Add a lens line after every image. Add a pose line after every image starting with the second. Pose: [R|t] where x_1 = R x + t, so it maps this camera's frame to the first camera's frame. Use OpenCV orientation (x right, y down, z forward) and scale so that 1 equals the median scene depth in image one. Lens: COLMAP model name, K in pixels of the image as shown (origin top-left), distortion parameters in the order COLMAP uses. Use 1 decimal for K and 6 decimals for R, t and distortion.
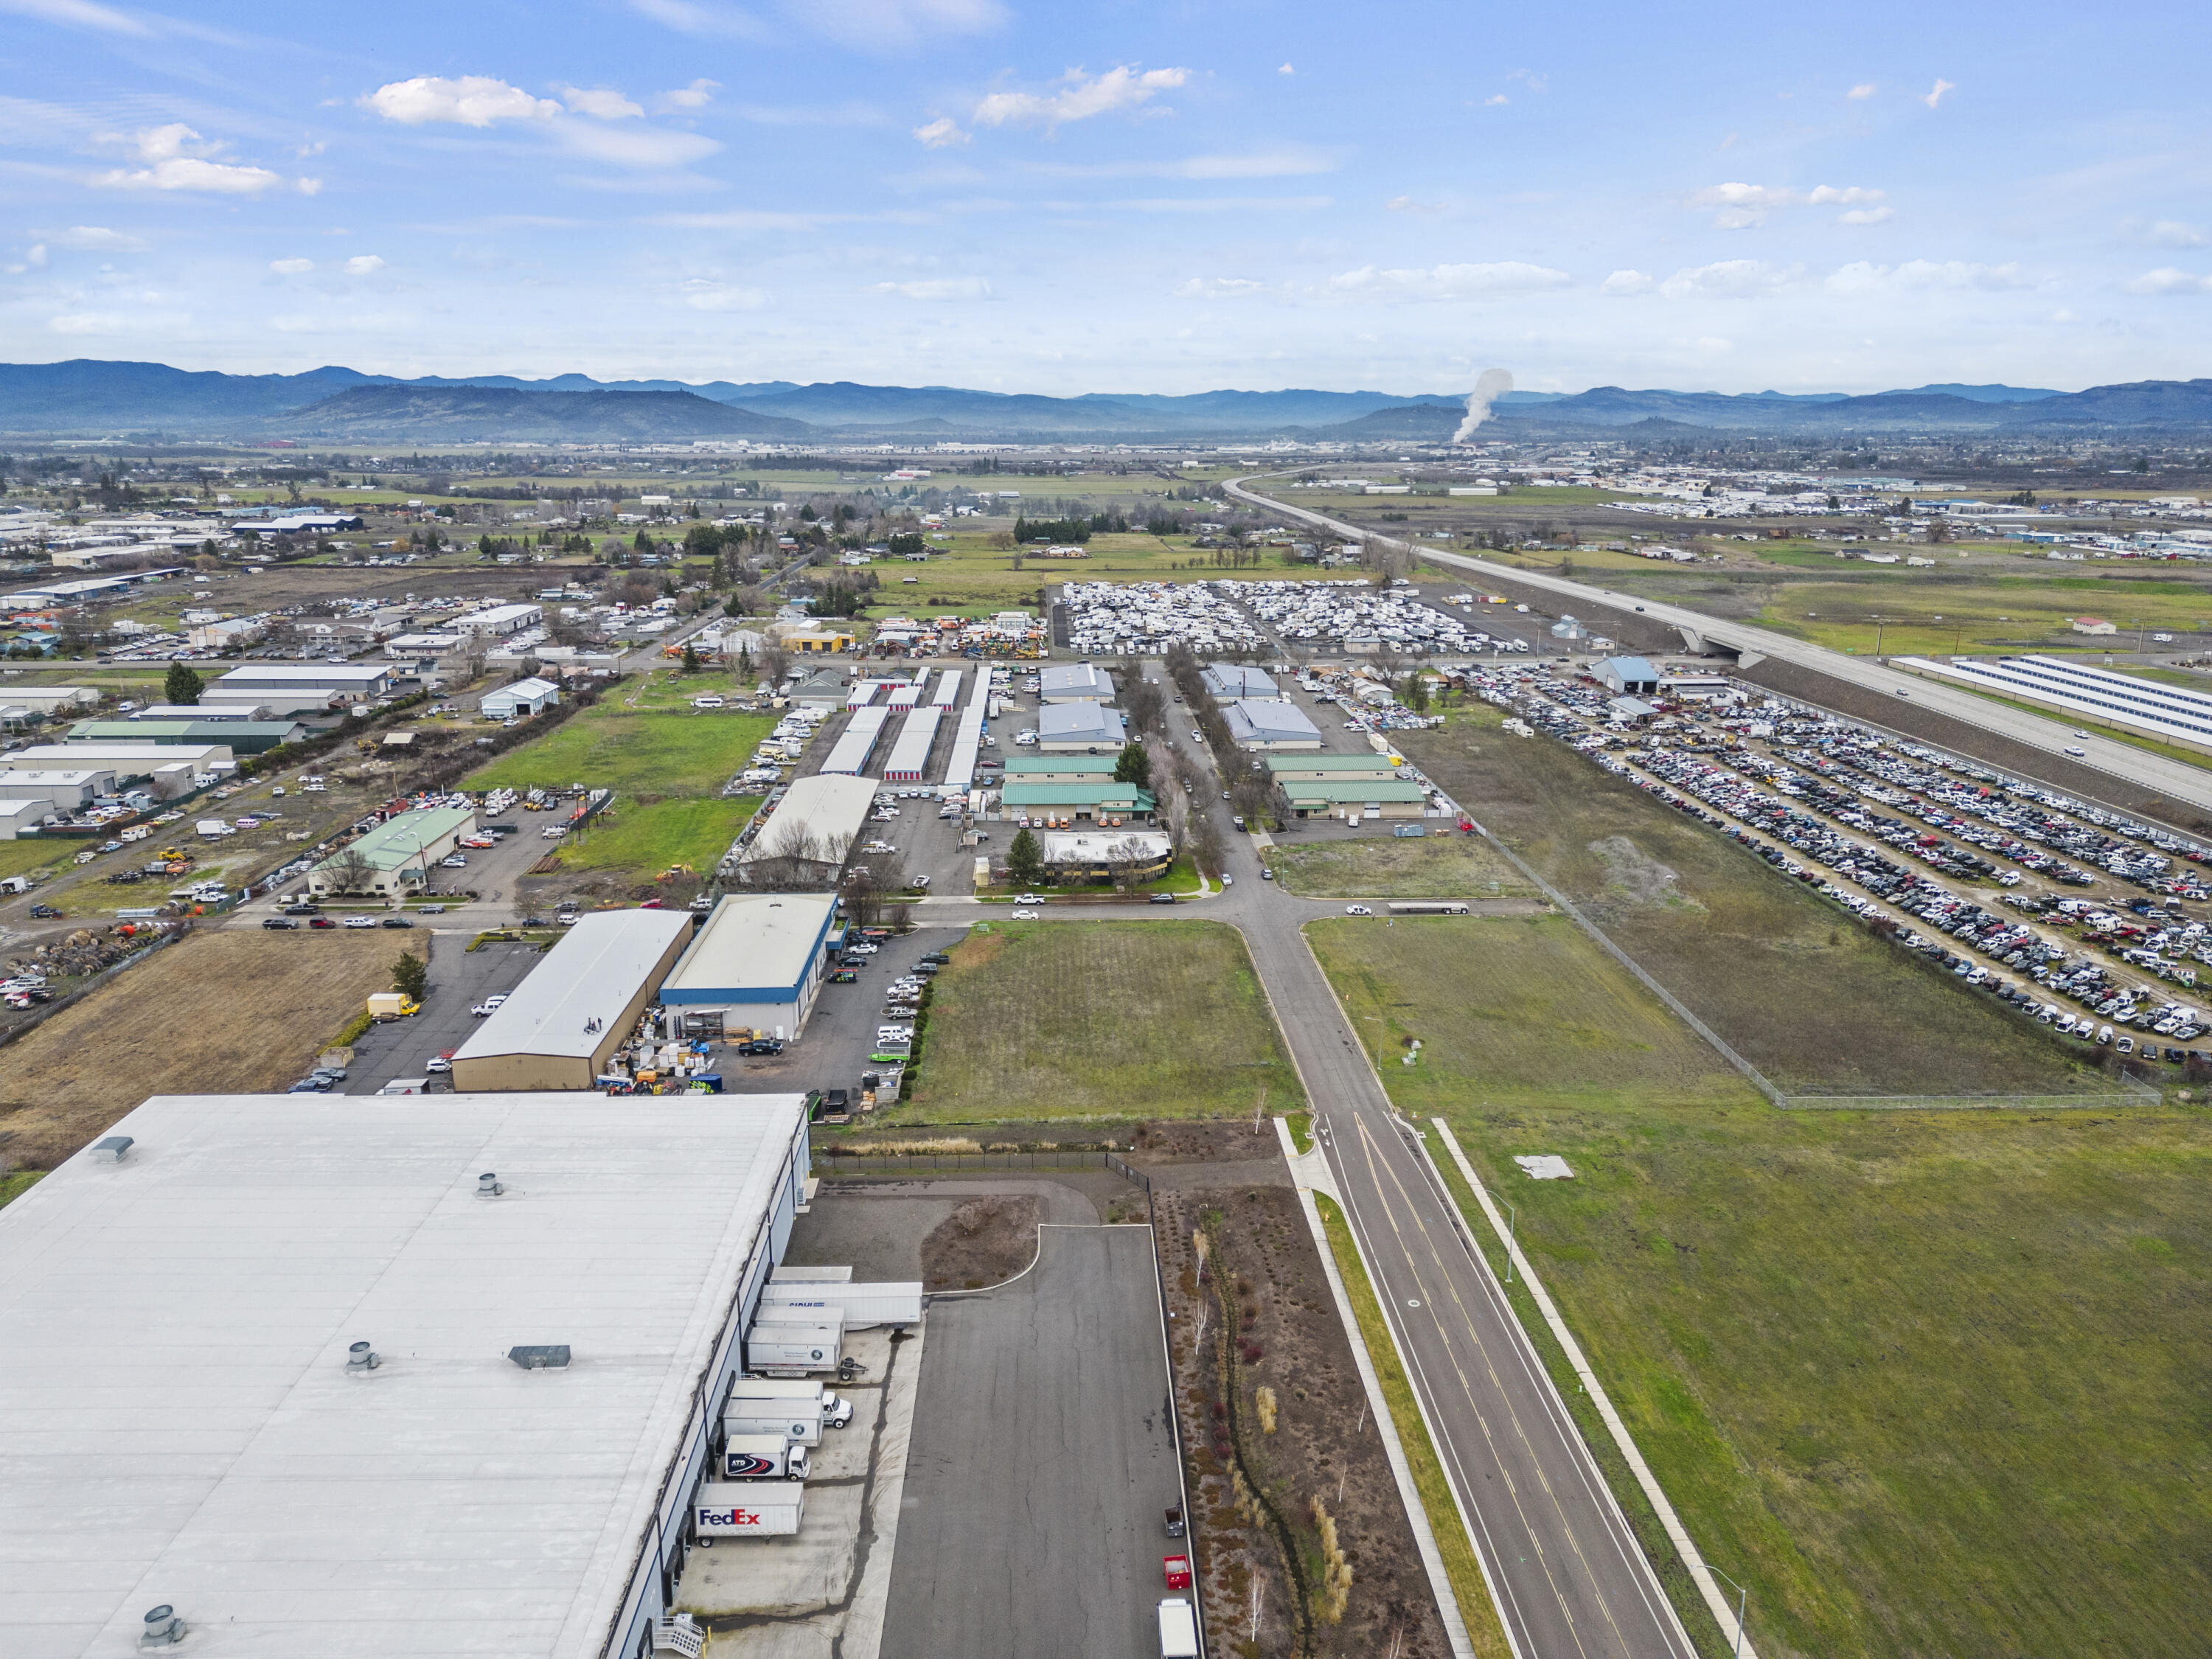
lens RADIAL K [[1526.4, 0, 1111.8], [0, 1526.4, 826.1], [0, 0, 1]] dist [0.123750, -0.165221]
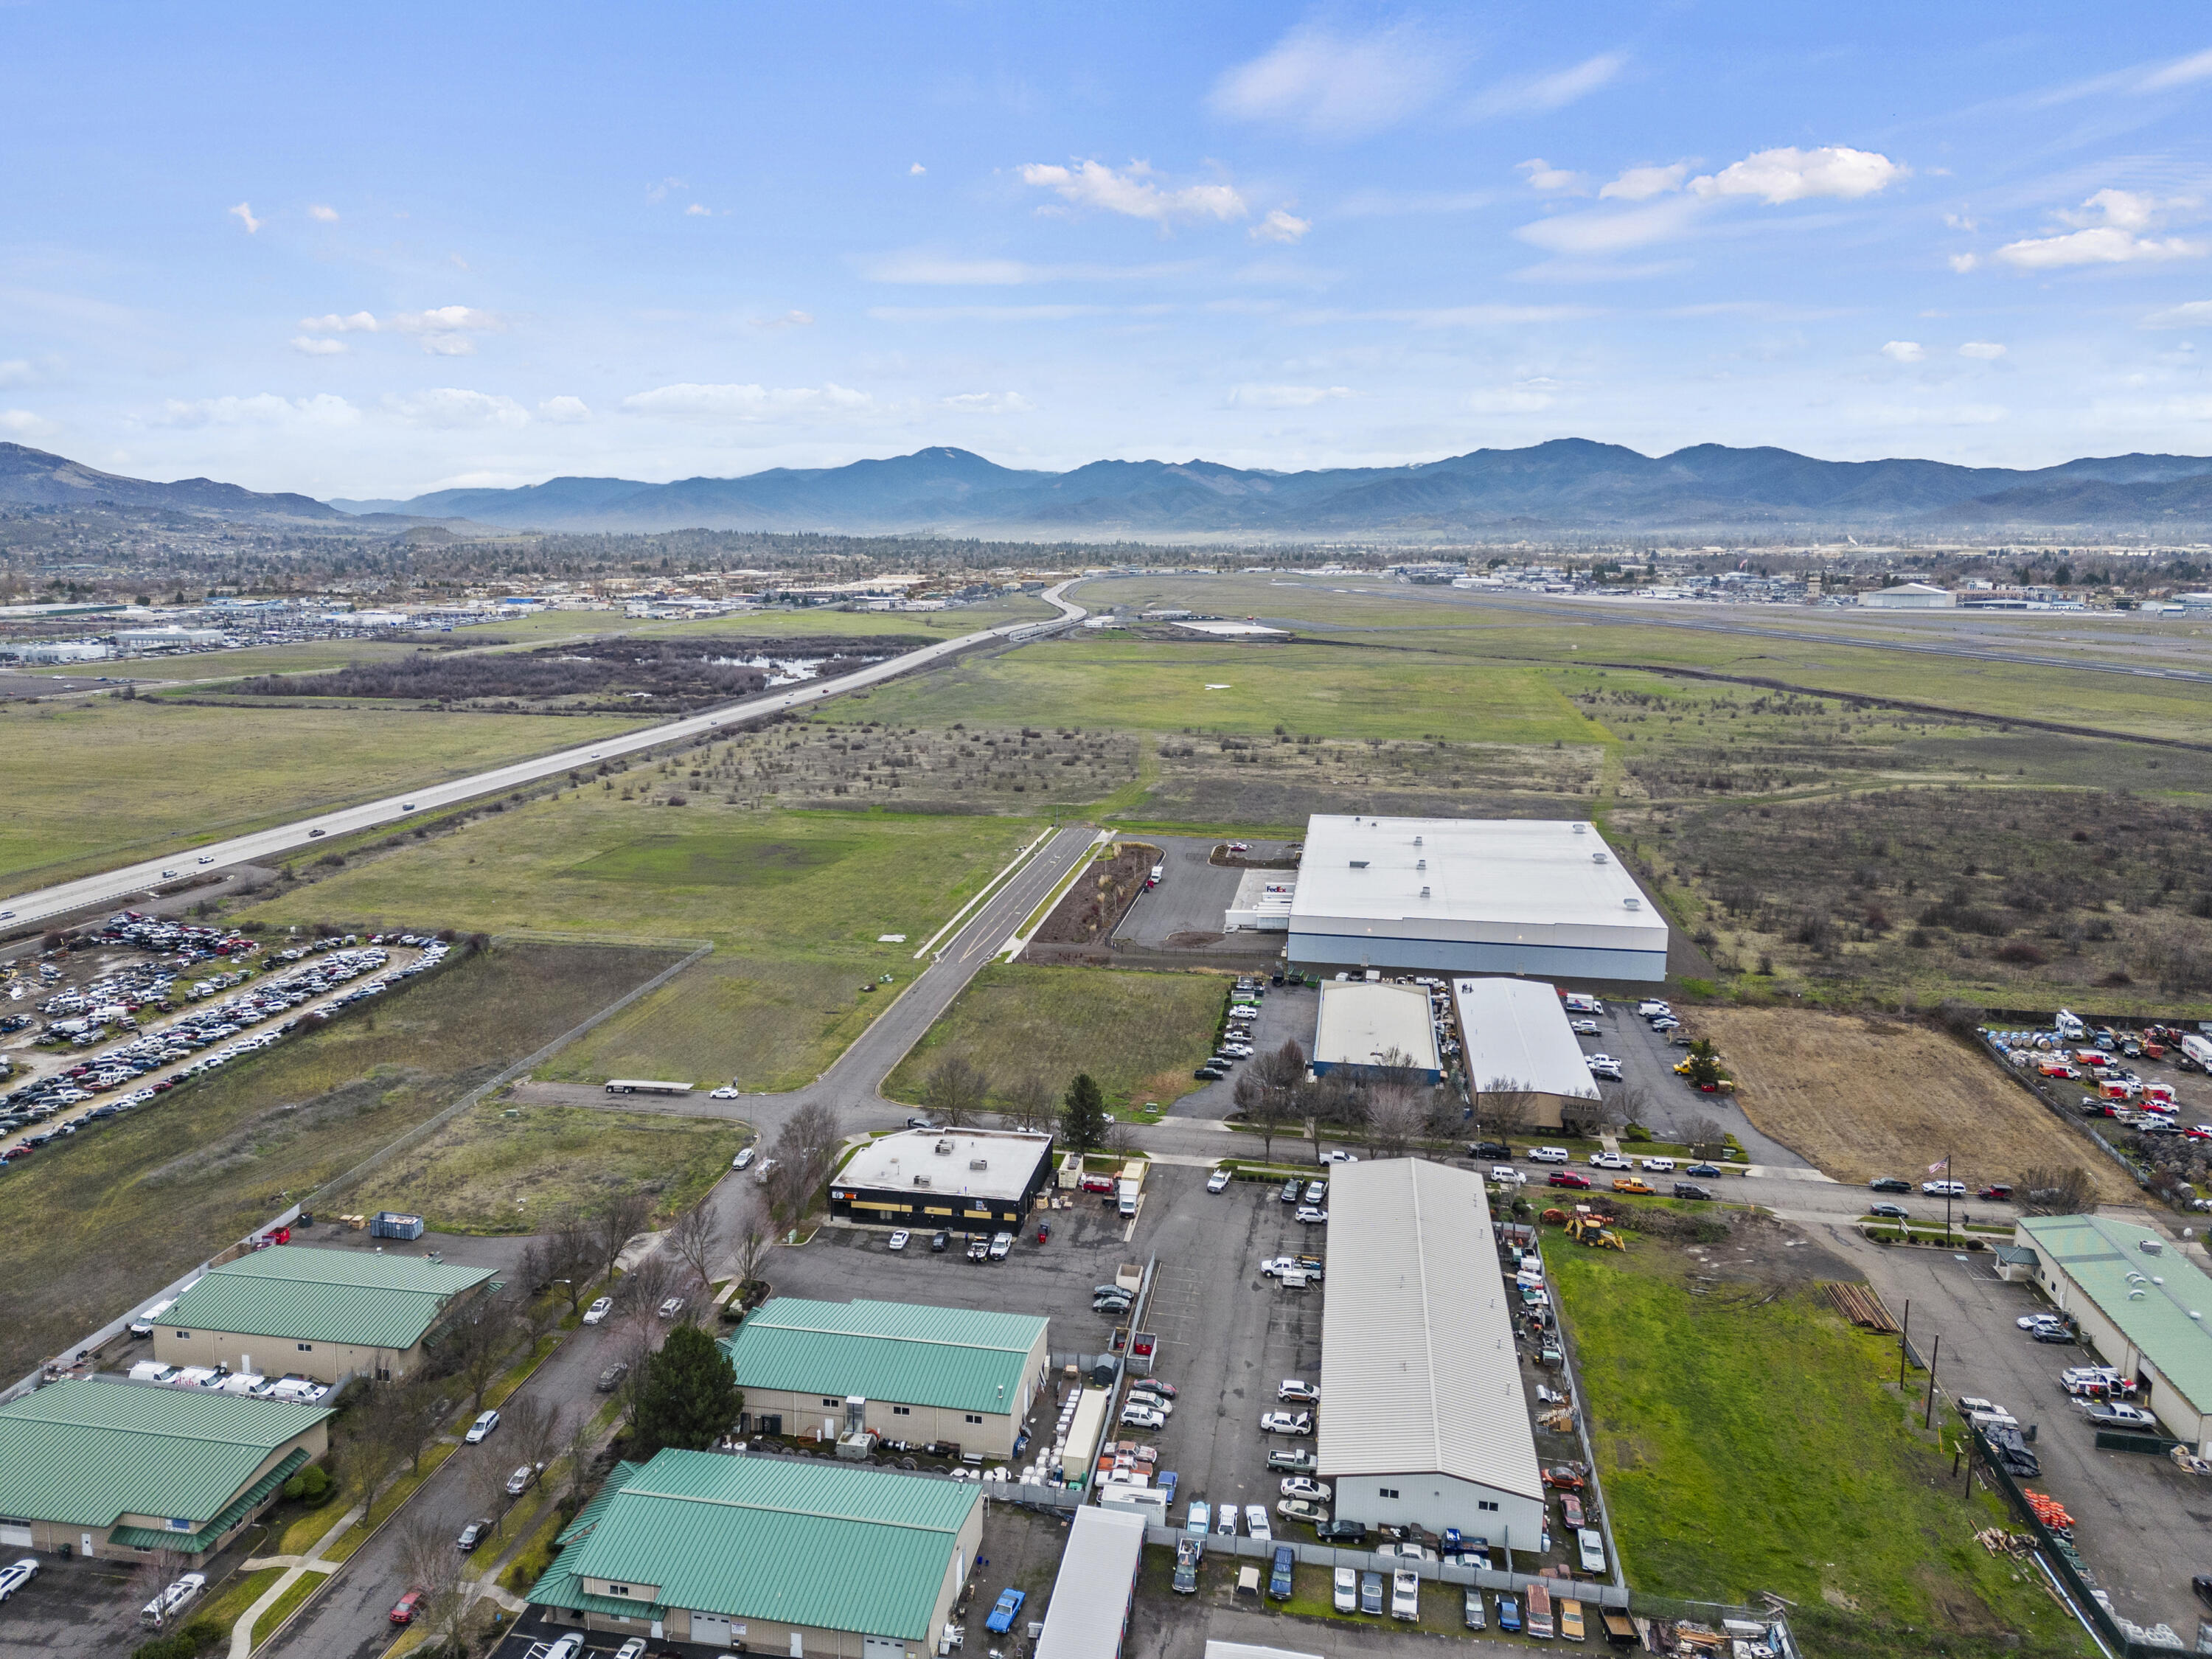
lens RADIAL K [[1516.3, 0, 1031.3], [0, 1516.3, 938.0], [0, 0, 1]] dist [0.078197, -0.078442]
pose [[-0.968286, -0.063328, 0.241684, -0.202194], [0.064104, 0.871989, 0.485310, -0.409216], [-0.241480, 0.485412, -0.840275, 1.546242]]
